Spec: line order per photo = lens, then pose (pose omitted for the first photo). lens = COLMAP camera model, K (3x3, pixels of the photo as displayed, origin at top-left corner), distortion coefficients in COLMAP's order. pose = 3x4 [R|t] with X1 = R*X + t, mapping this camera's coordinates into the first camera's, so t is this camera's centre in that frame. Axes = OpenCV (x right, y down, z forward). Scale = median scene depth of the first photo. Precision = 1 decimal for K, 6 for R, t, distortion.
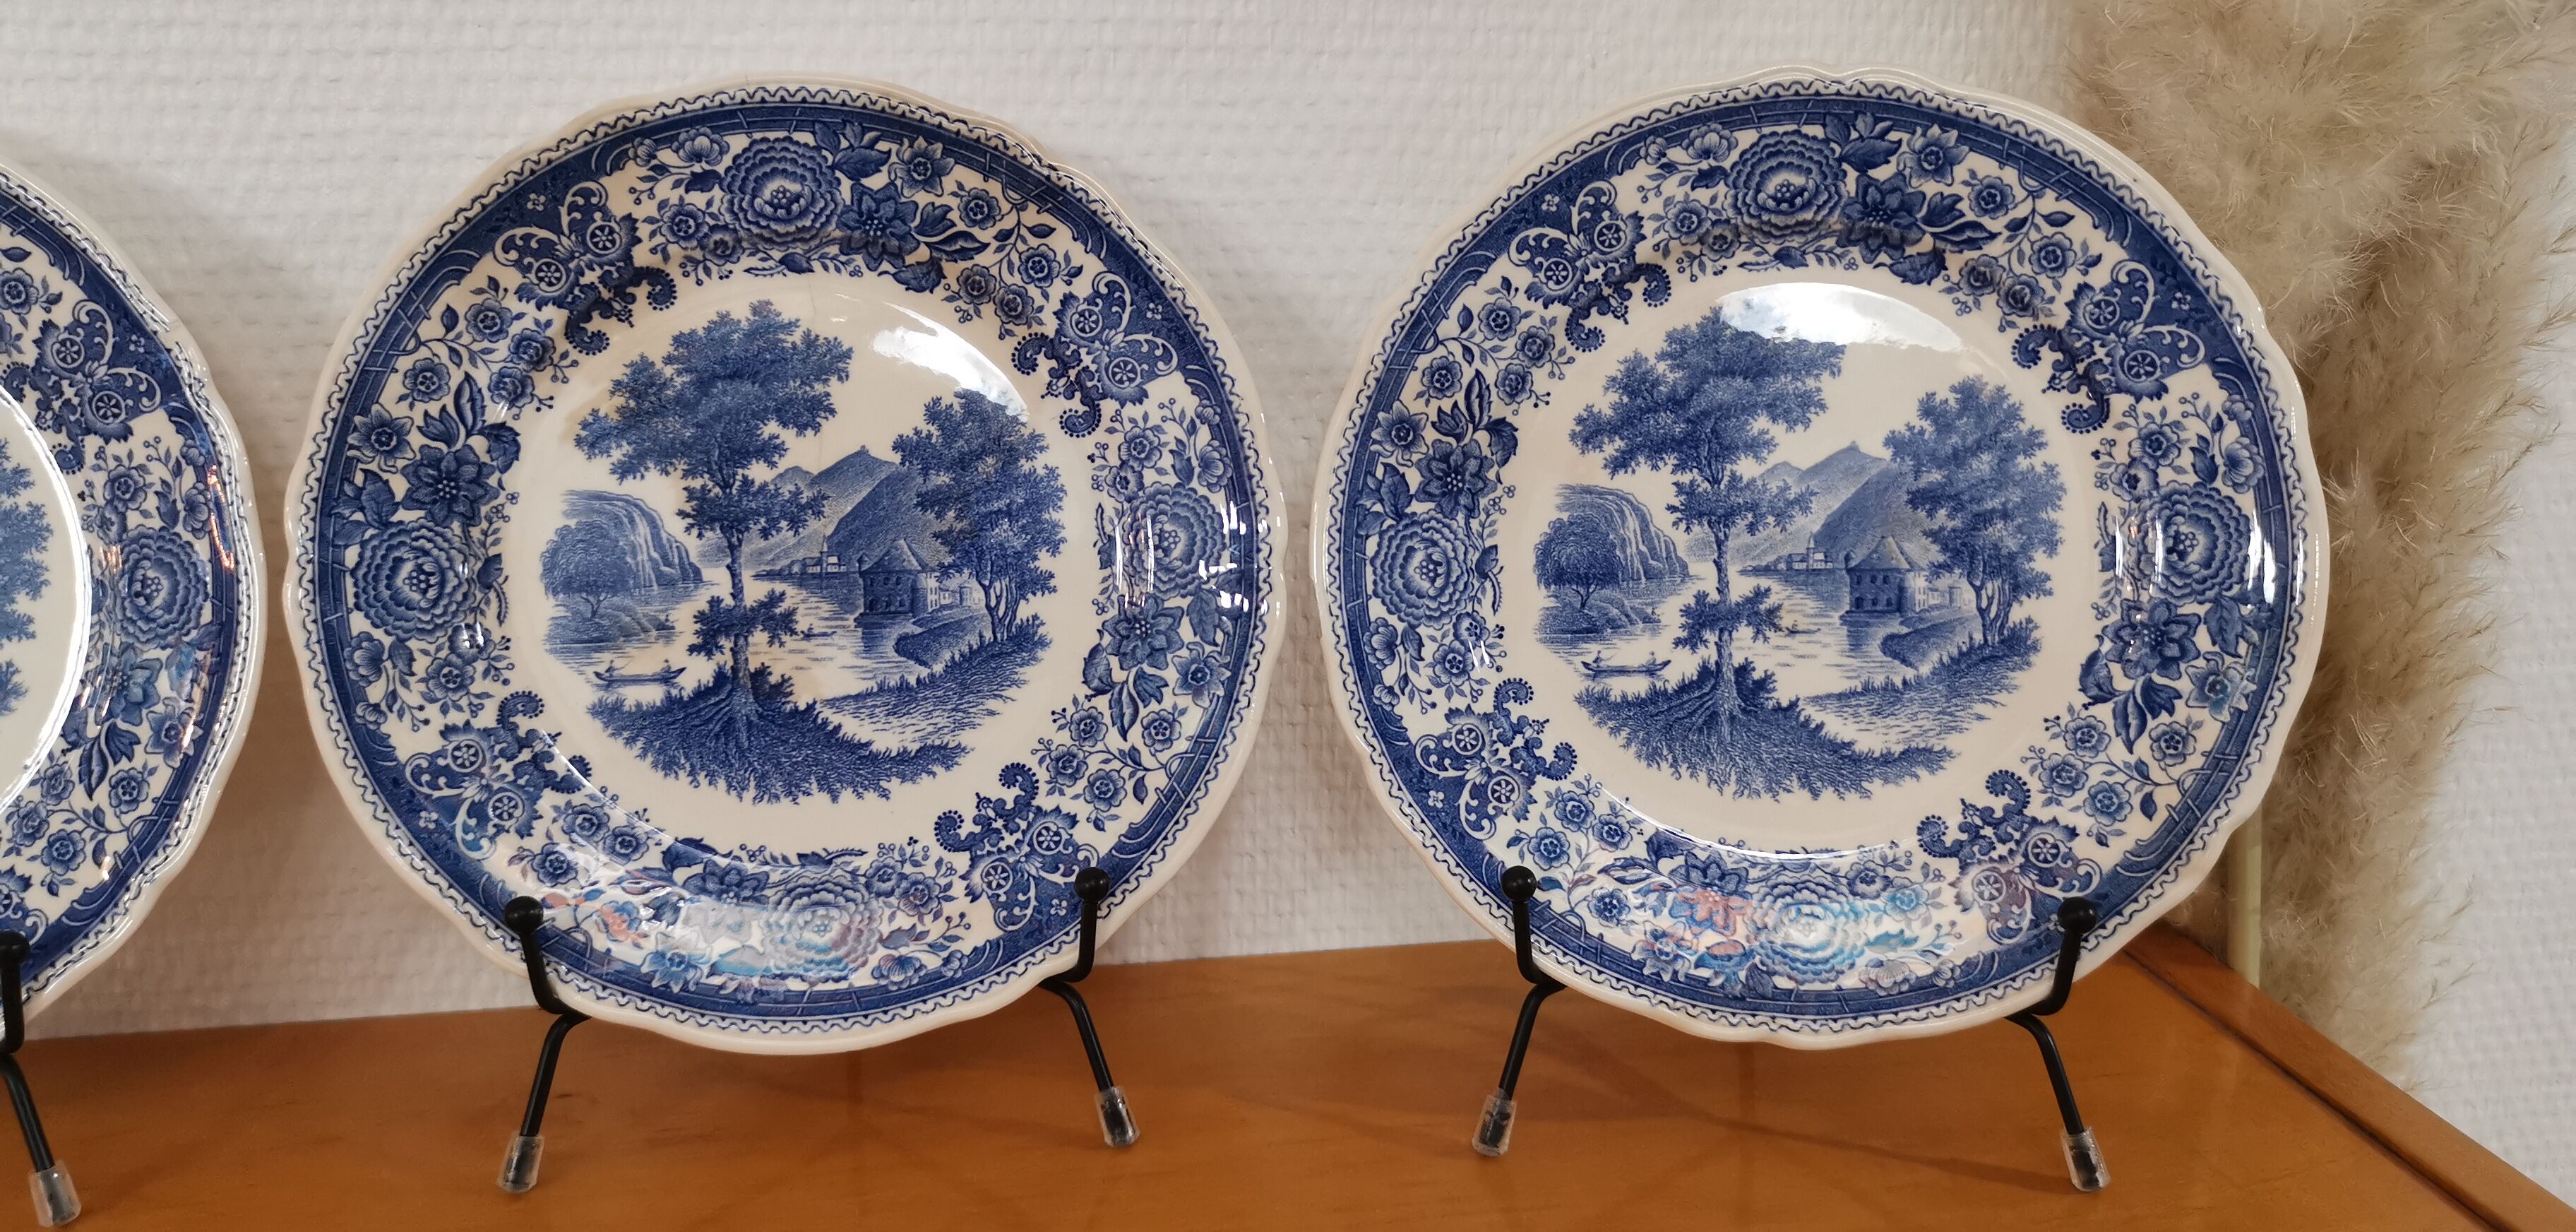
lens RADIAL K [[1981.8, 0, 1300.1], [0, 1981.8, 622.0], [0, 0, 1]] dist [0.030914, -0.057500]
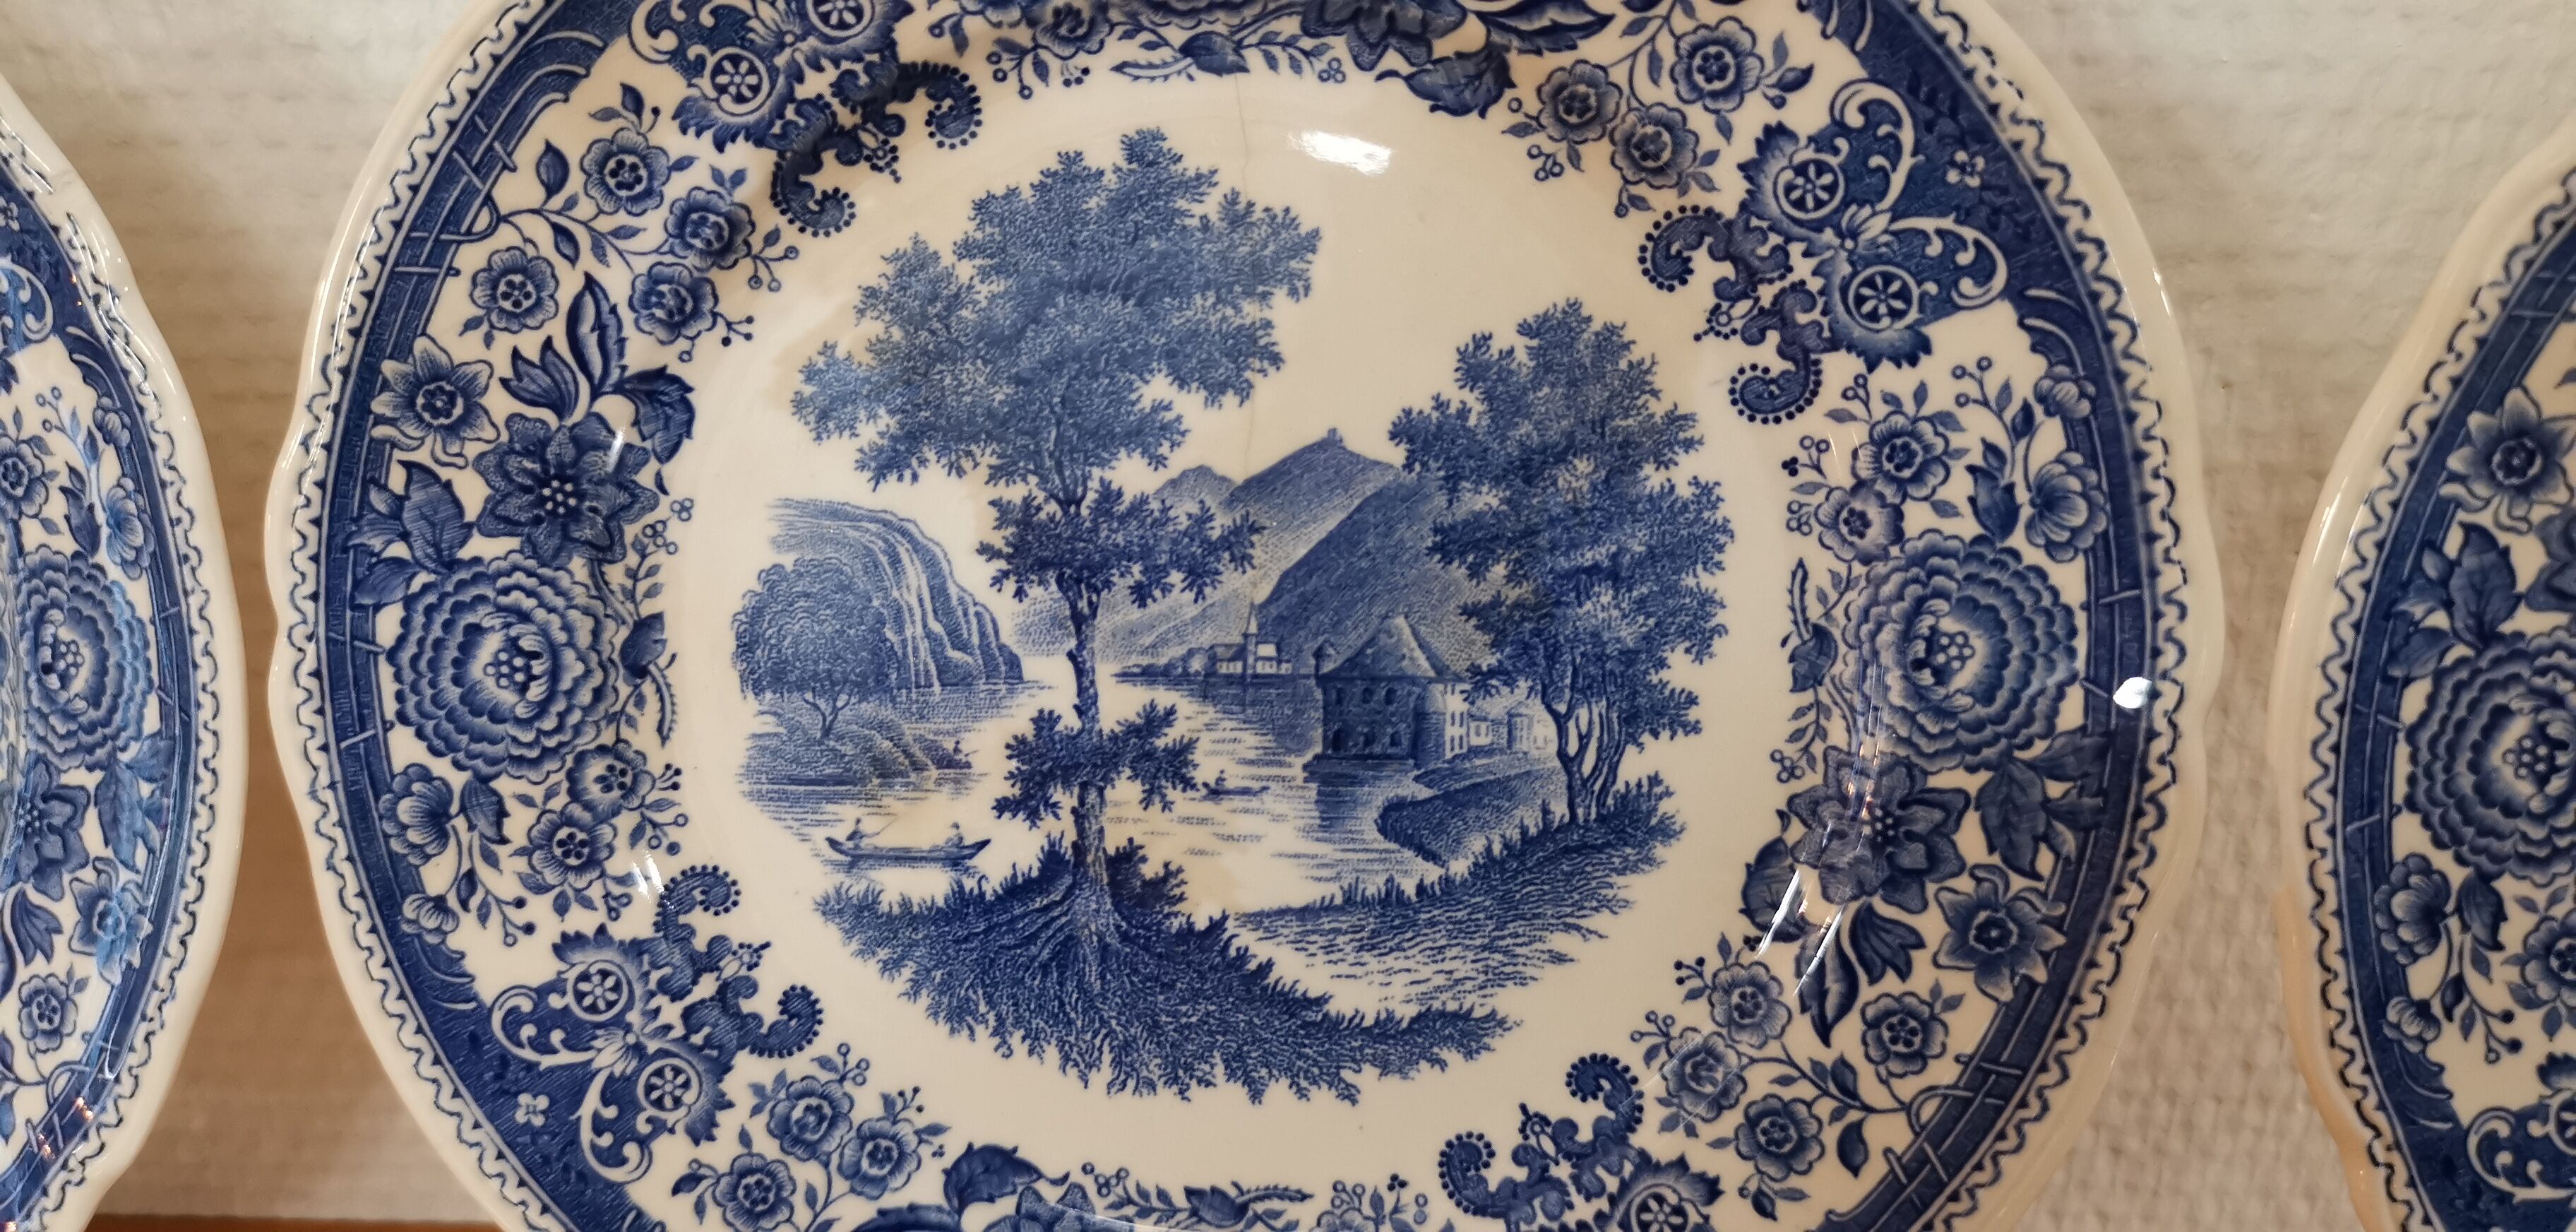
lens RADIAL K [[1981.8, 0, 1300.0], [0, 1981.8, 596.3], [0, 0, 1]] dist [0.030914, -0.057500]
pose [[0.979457, 0.064120, -0.191185, -0.131089], [-0.034298, 0.987257, 0.155396, -0.126084], [0.198713, -0.145647, 0.969175, 0.511574]]
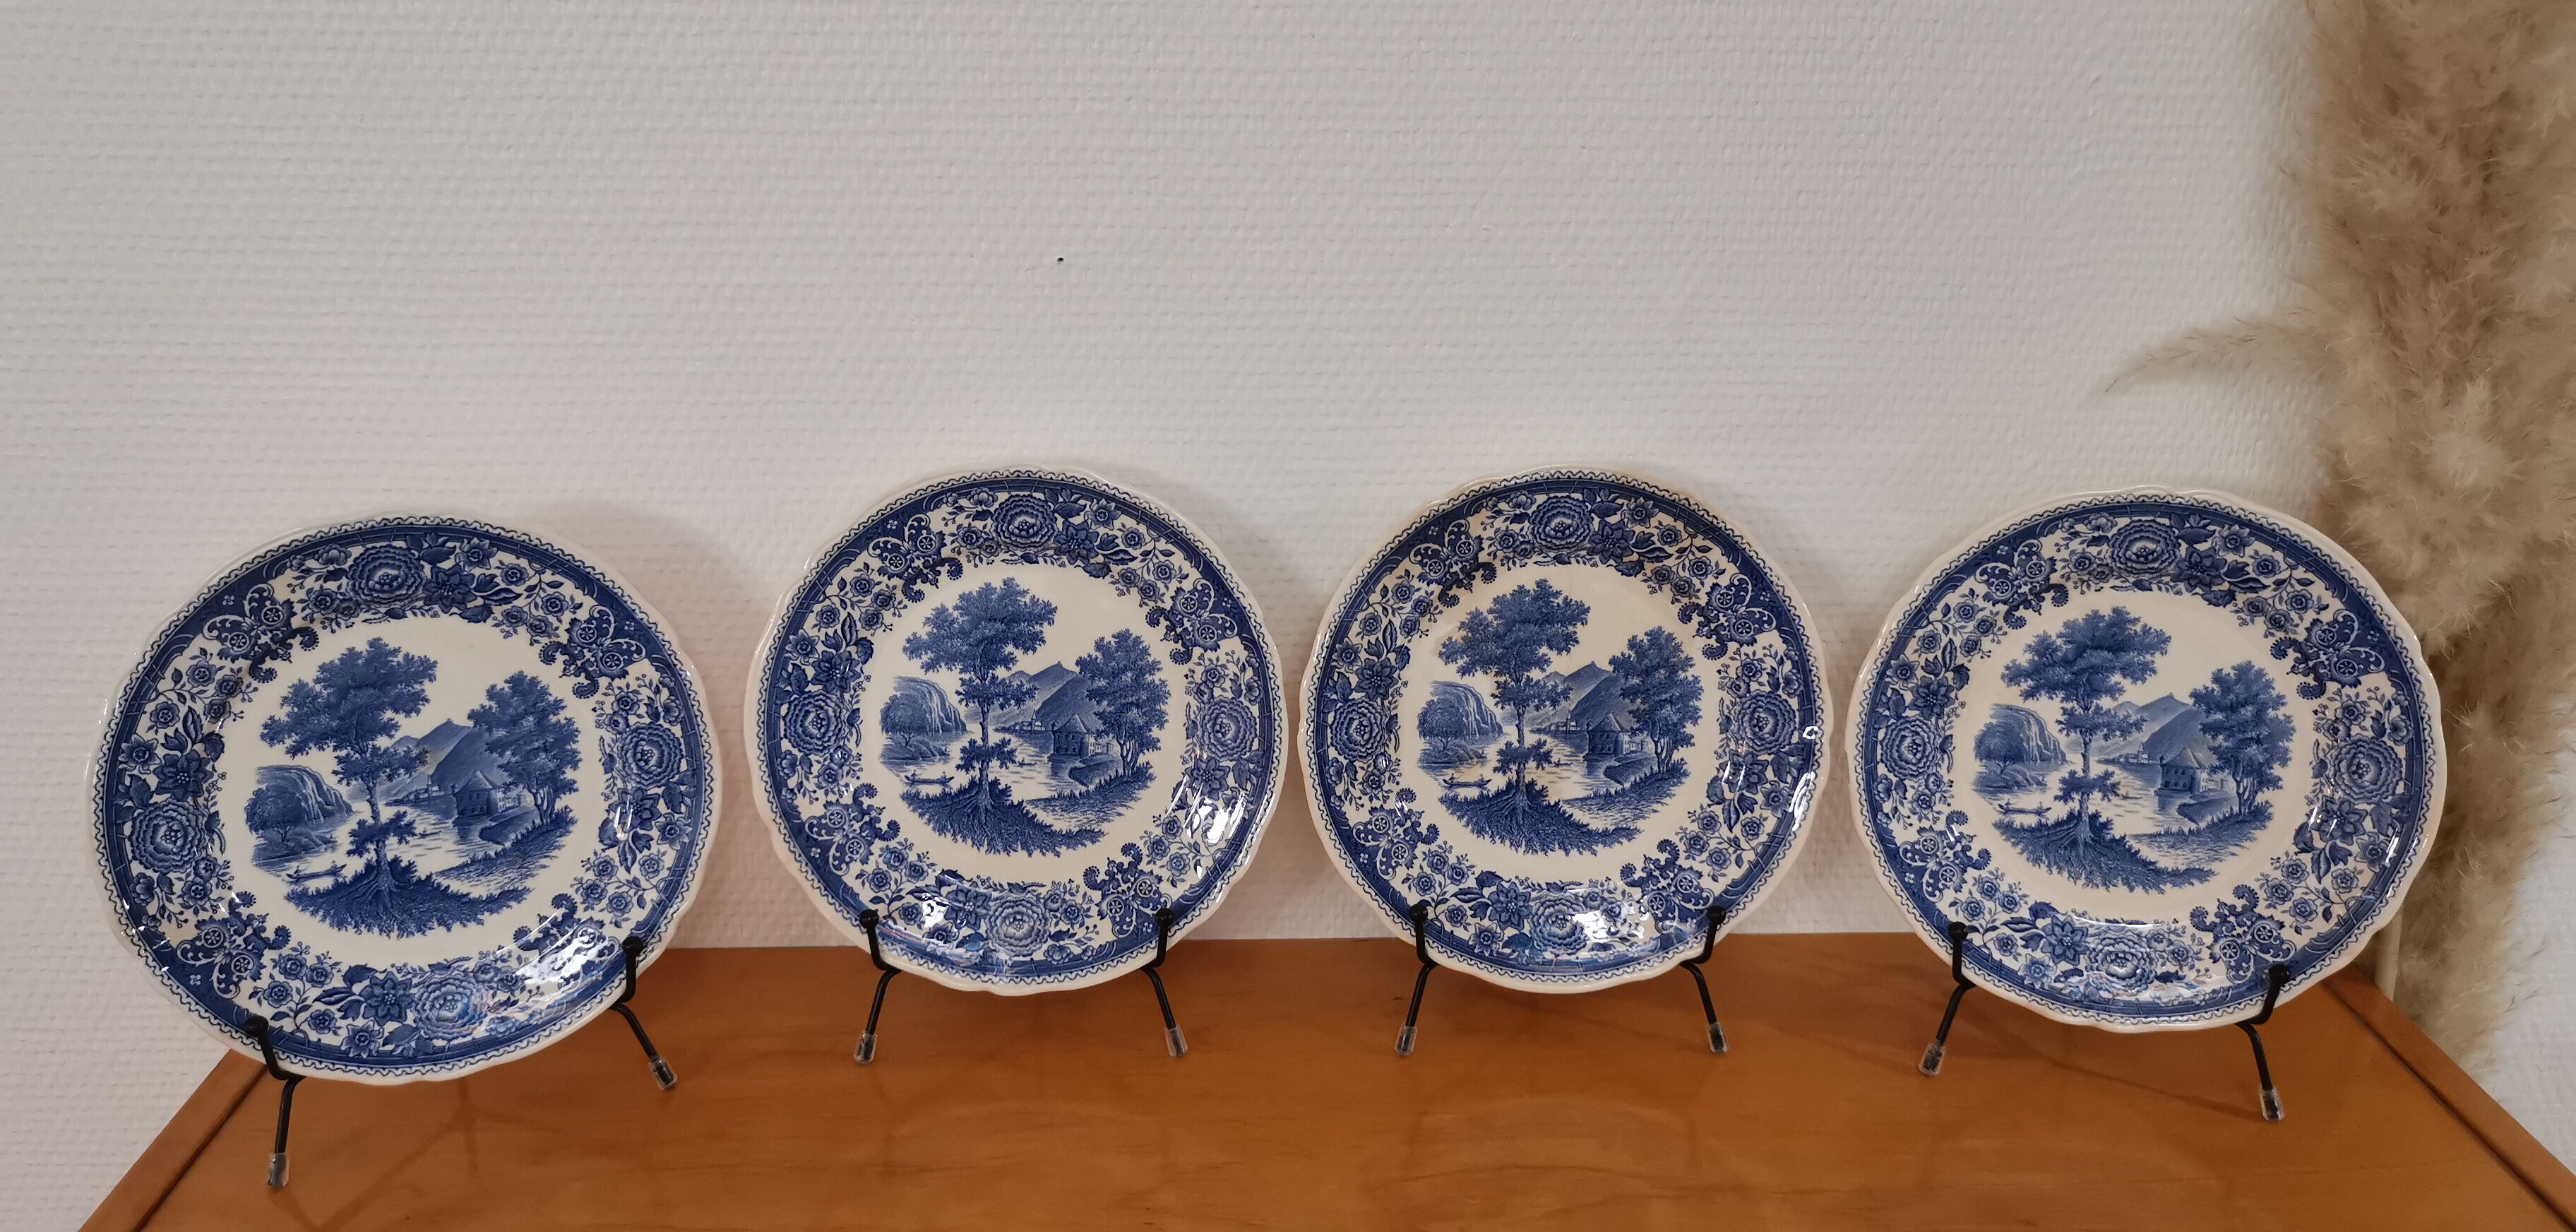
lens RADIAL K [[1981.8, 0, 1272.7], [0, 1981.8, 600.0], [0, 0, 1]] dist [0.030914, -0.057500]
pose [[0.992789, 0.052361, -0.107831, -0.320887], [-0.041649, 0.994185, 0.099305, -0.313255], [0.112404, -0.094097, 0.989197, -0.809799]]
